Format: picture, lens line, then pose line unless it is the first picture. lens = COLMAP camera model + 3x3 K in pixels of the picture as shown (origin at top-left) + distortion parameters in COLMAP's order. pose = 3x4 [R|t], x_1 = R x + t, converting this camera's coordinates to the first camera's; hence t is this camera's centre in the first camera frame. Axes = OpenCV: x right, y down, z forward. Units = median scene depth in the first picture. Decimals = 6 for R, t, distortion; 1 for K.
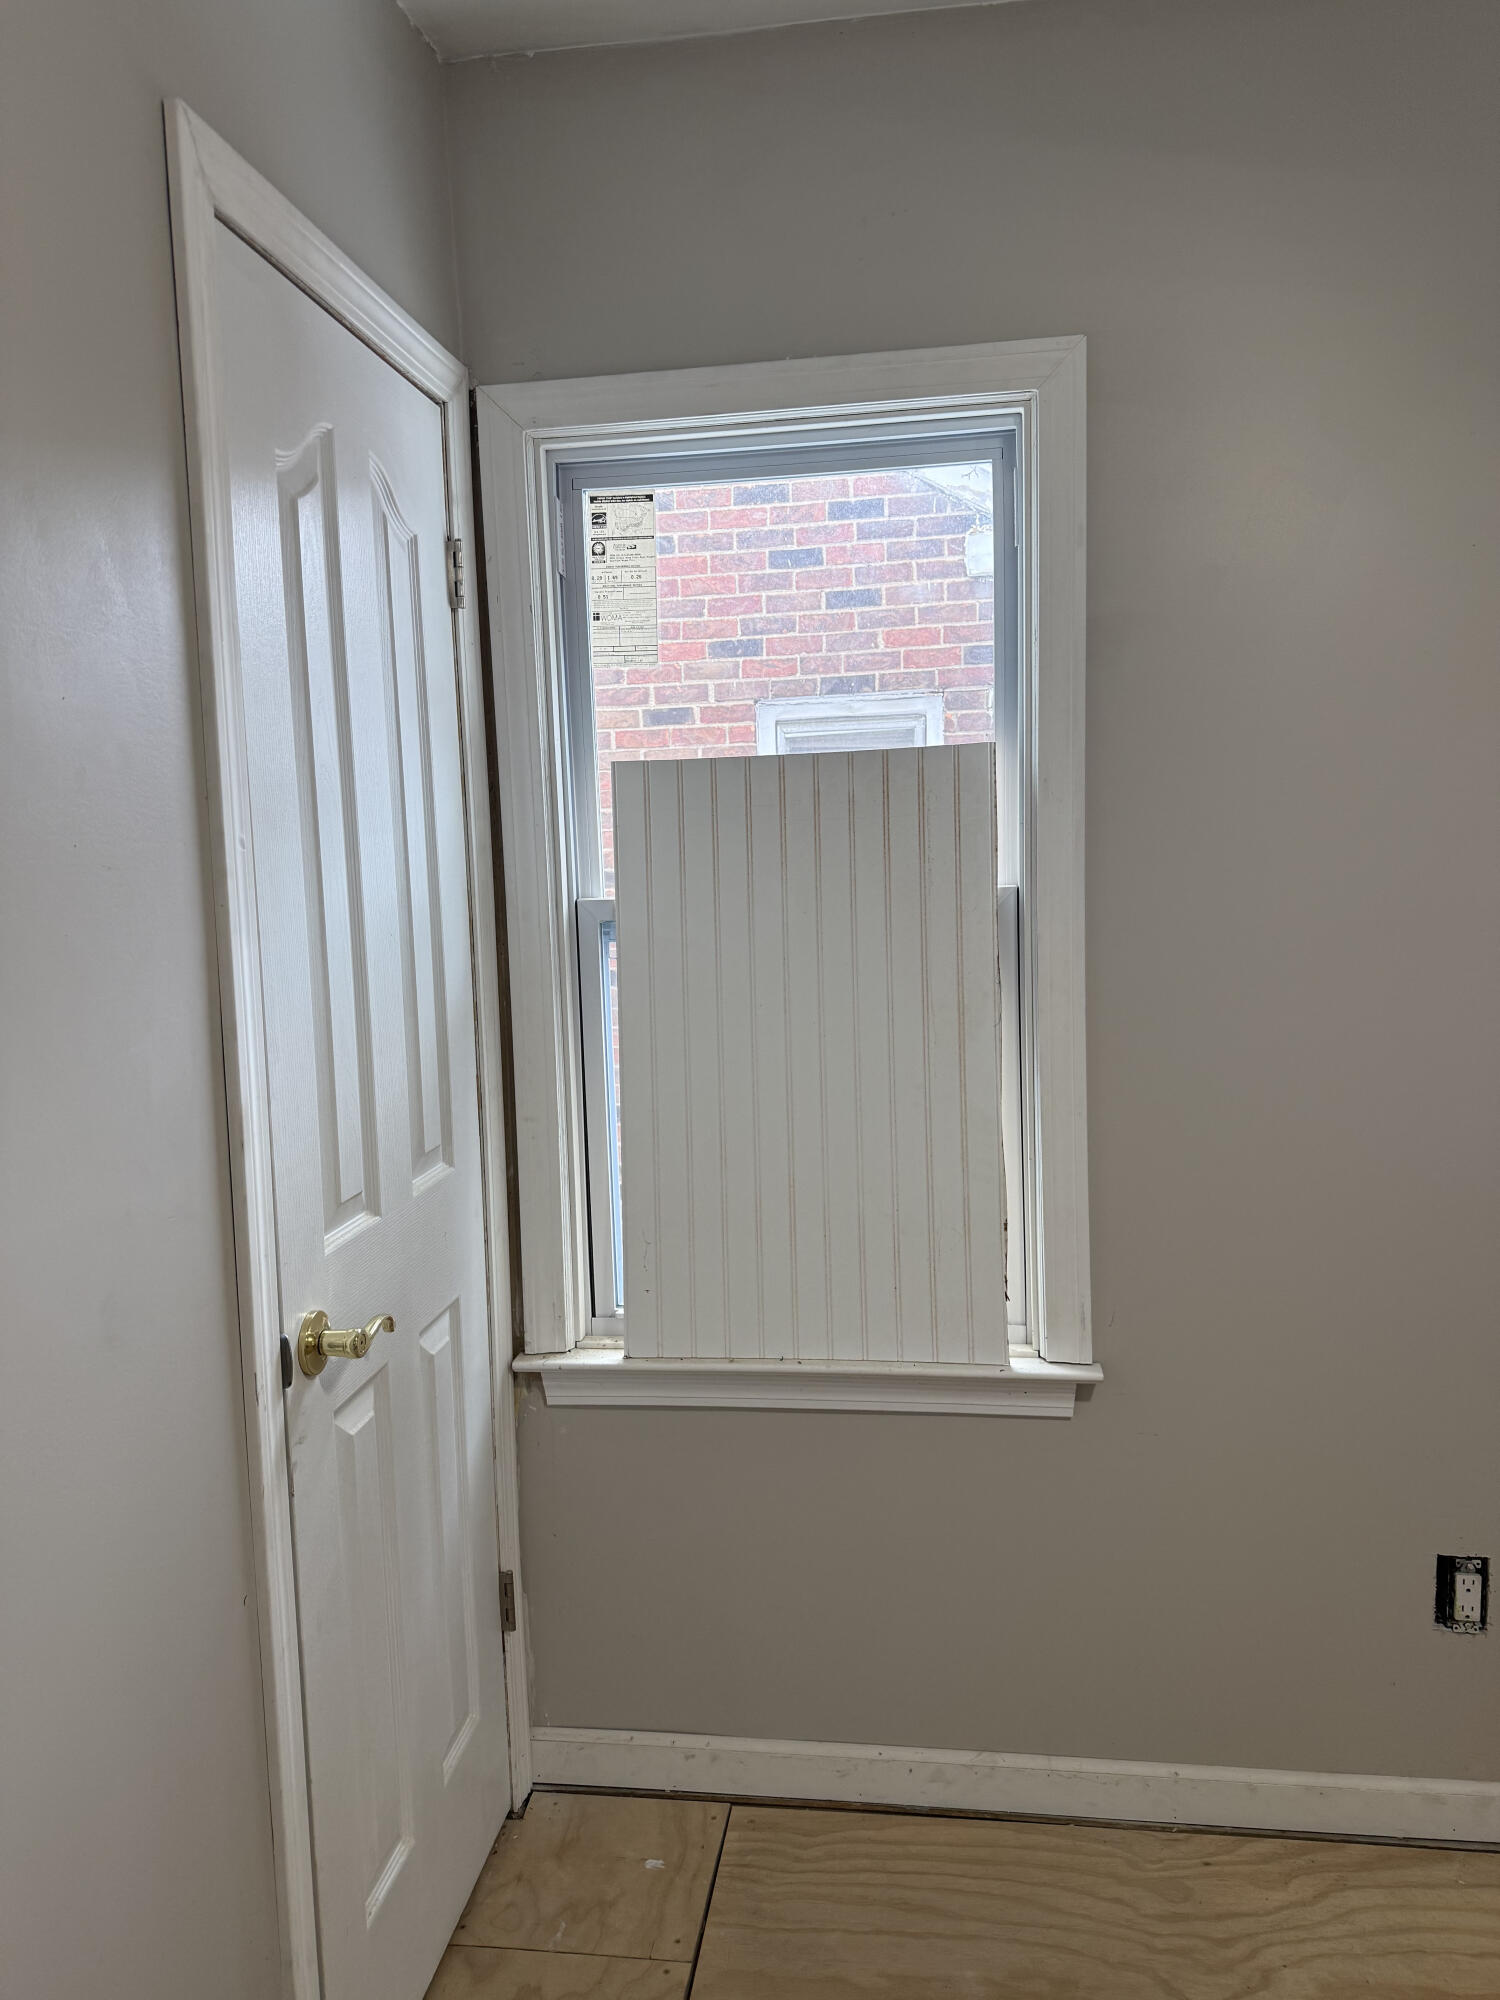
lens RADIAL K [[1413.5, 0, 742.5], [0, 1413.5, 983.2], [0, 0, 1]] dist [0.017985, -0.024504]
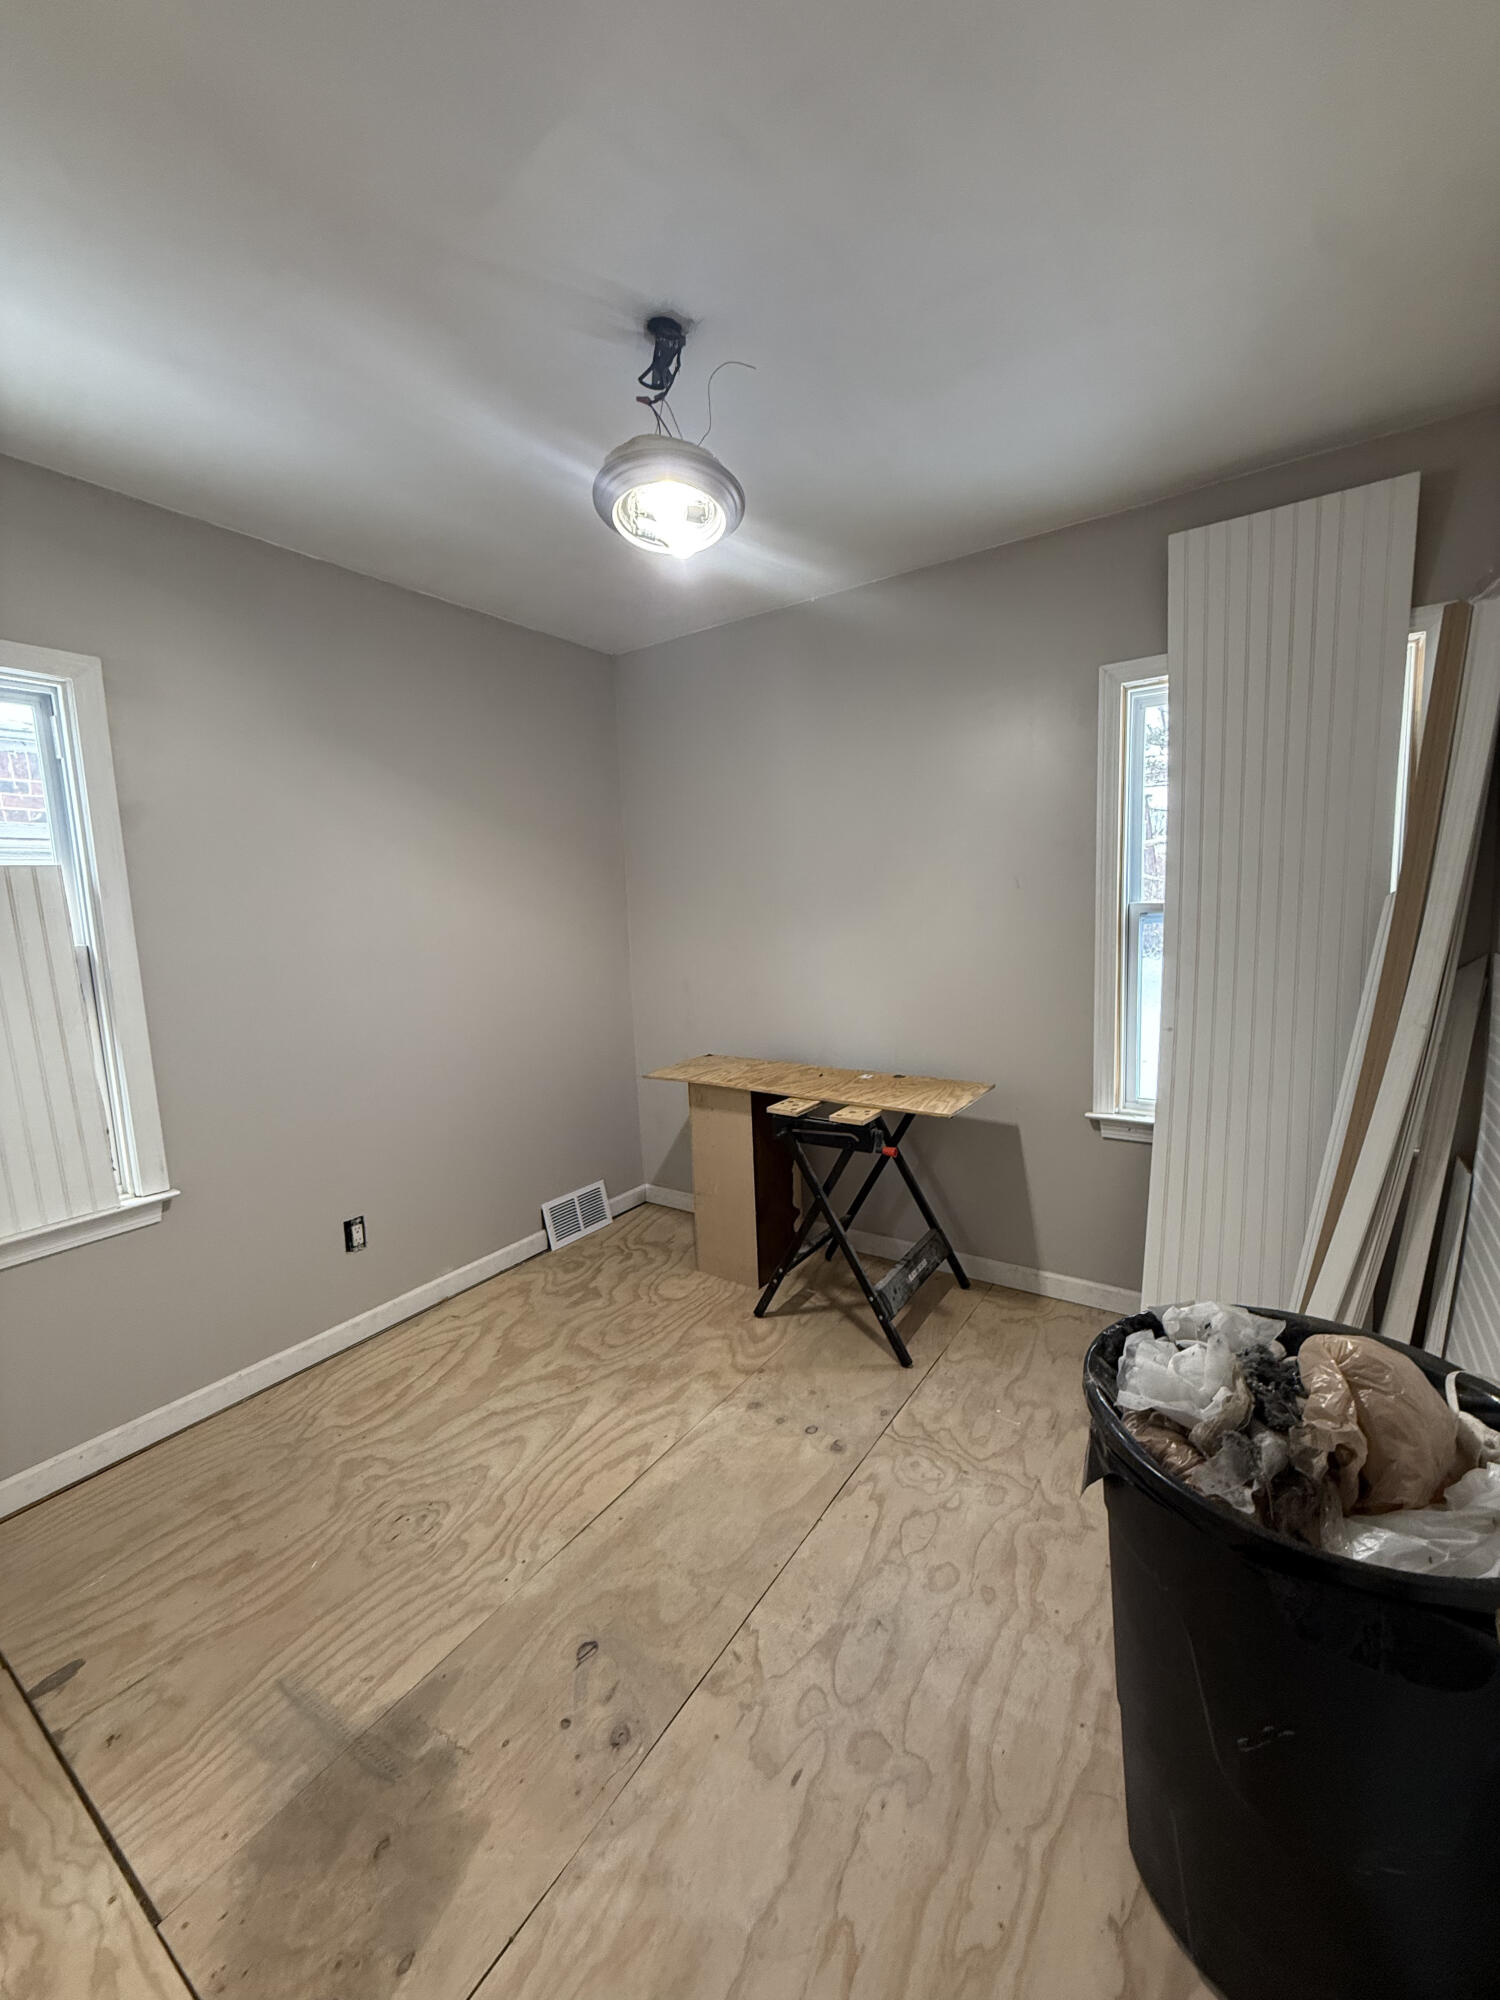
lens RADIAL K [[795.5, 0, 750.9], [0, 795.5, 997.3], [0, 0, 1]] dist [0.000019, 0.000039]
pose [[0.439998, -0.097074, 0.892737, -0.354875], [0.109879, 0.992490, 0.053765, 0.036209], [-0.891251, 0.074437, 0.447360, -0.220732]]
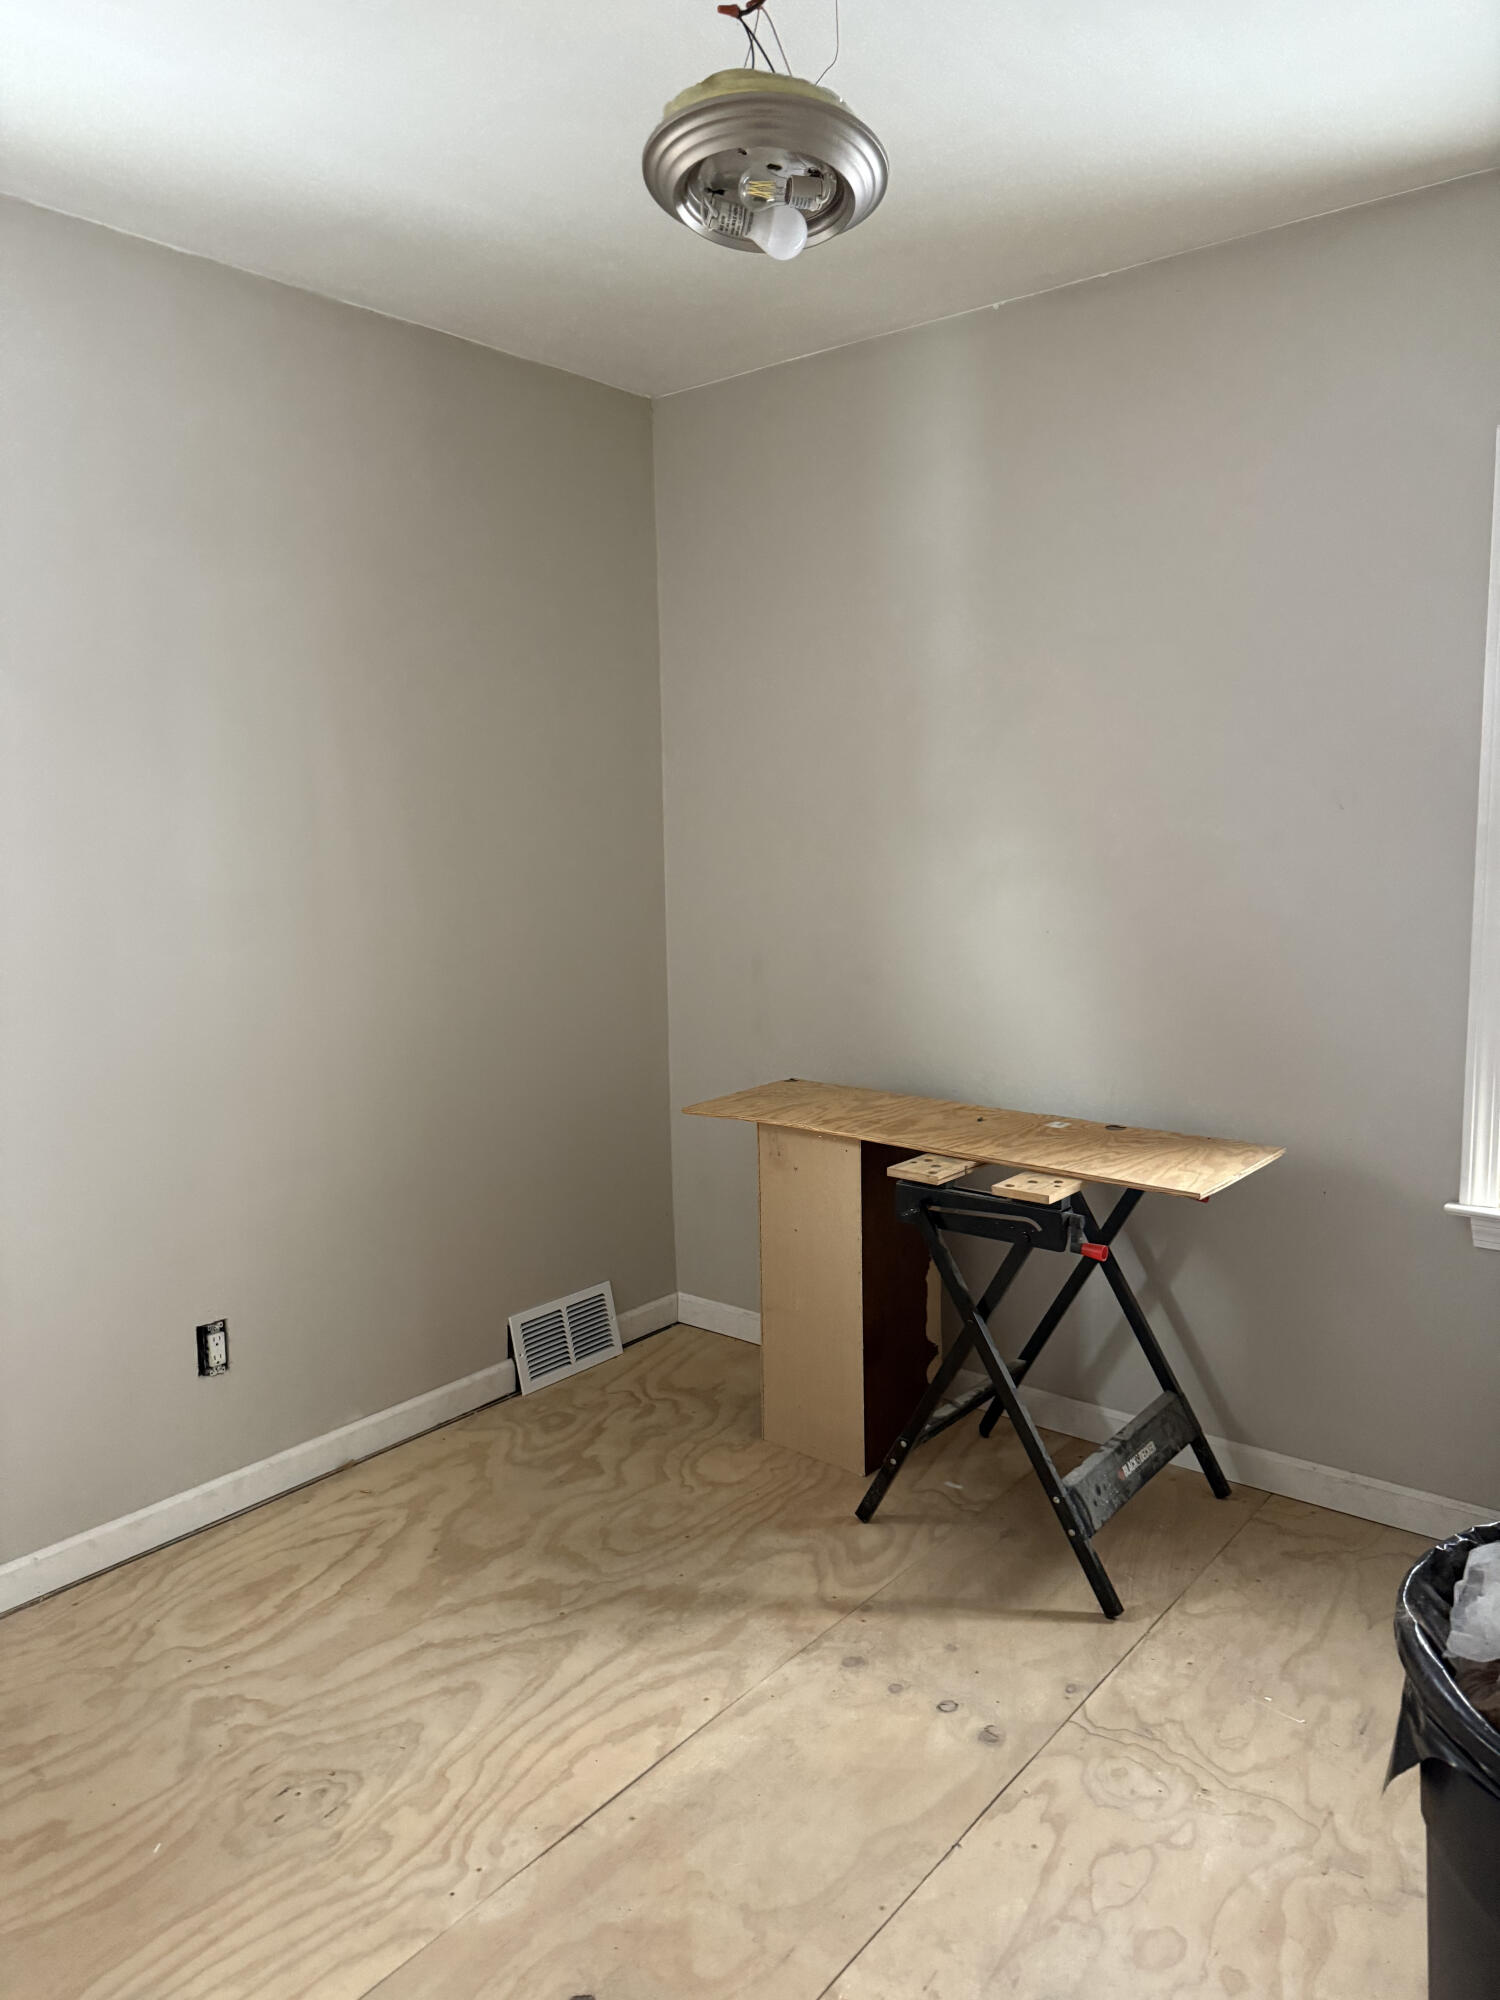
lens RADIAL K [[1413.5, 0, 753.9], [0, 1413.5, 1007.7], [0, 0, 1]] dist [0.017985, -0.024504]
pose [[0.508705, -0.094868, 0.855698, -0.432534], [0.083430, 0.994665, 0.060676, 0.036534], [-0.856889, 0.040525, 0.513906, -0.251521]]
